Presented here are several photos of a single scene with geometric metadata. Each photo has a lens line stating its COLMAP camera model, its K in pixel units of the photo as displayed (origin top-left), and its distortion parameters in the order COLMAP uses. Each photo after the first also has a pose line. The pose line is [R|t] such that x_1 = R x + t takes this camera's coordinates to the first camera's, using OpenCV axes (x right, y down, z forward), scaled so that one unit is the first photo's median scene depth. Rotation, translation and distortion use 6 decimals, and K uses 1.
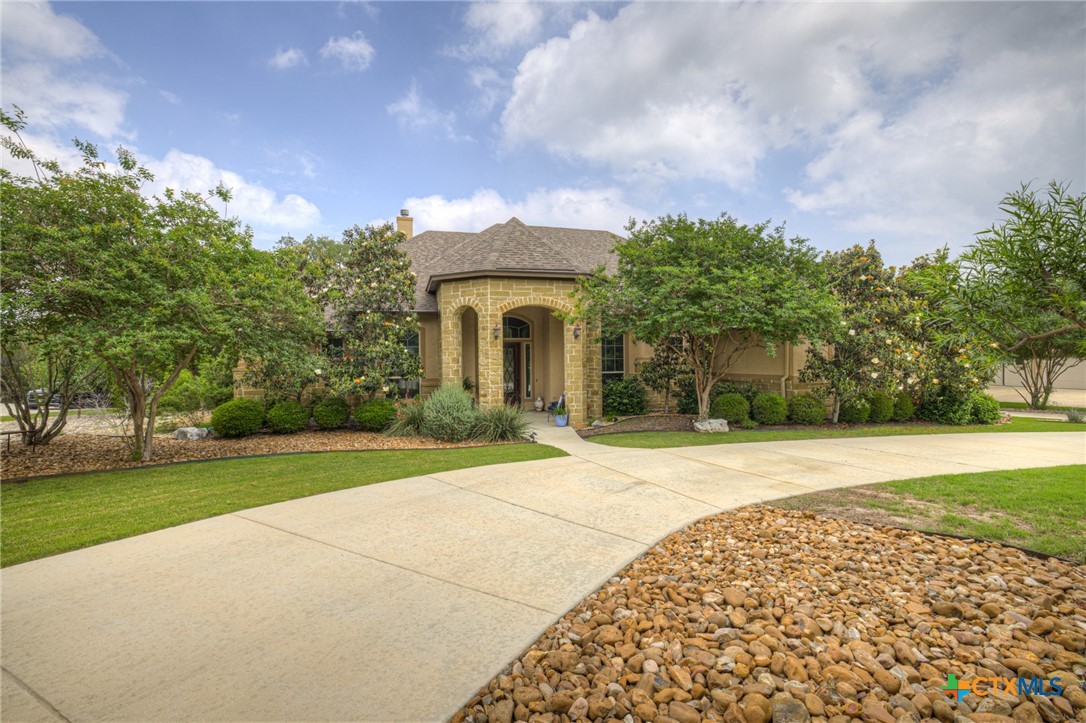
lens RADIAL K [[474.6, 0, 542.3], [0, 474.6, 385.1], [0, 0, 1]] dist [-0.000126, -0.000006]
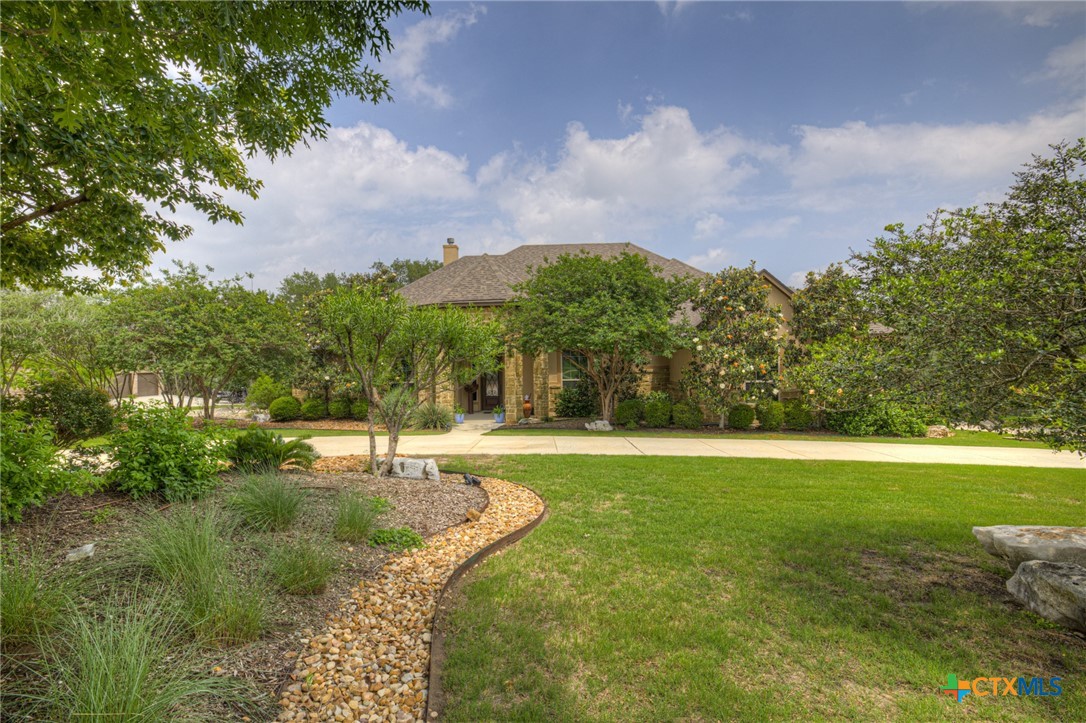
lens RADIAL K [[529.0, 0, 543.0], [0, 529.0, 361.5], [0, 0, 1]] dist [0.002472, 0.000176]
pose [[0.947991, -0.000974, -0.318297, 0.648999], [-0.012245, 0.999144, -0.039525, -0.022541], [0.318063, 0.041366, 0.947167, -0.311543]]
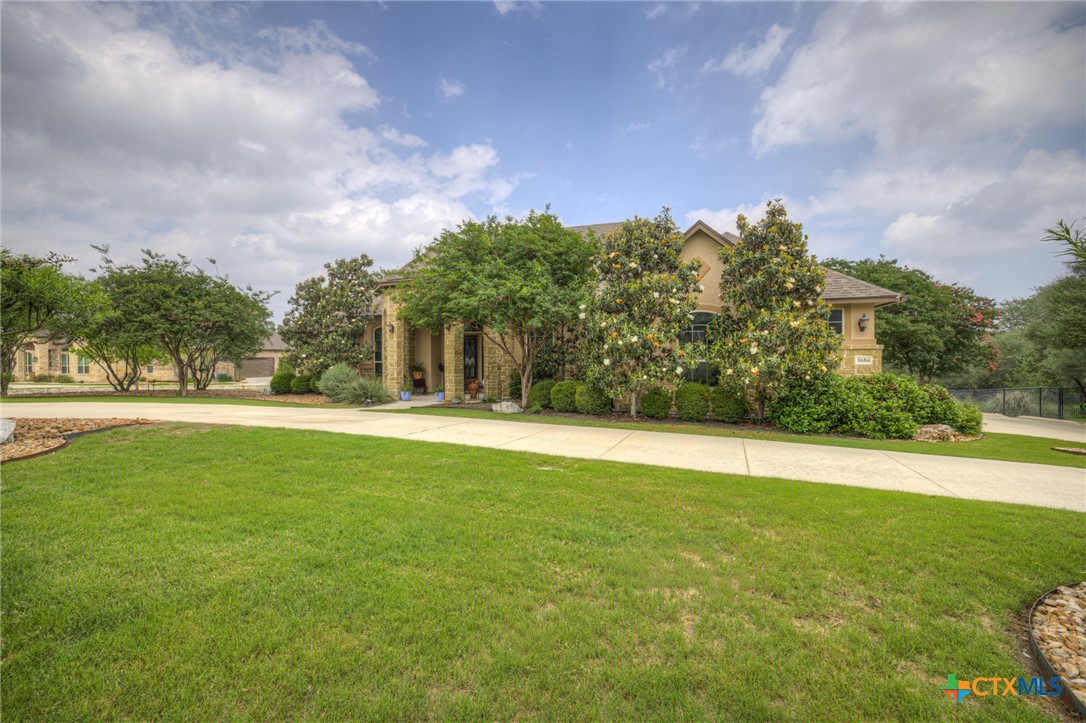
lens RADIAL K [[459.1, 0, 541.0], [0, 459.1, 358.5], [0, 0, 1]] dist [-0.000189, 0.000009]
pose [[0.818232, 0.008540, -0.574824, 1.028664], [-0.028859, 0.999239, -0.026234, -0.001472], [0.574163, 0.038054, 0.817856, 0.186832]]
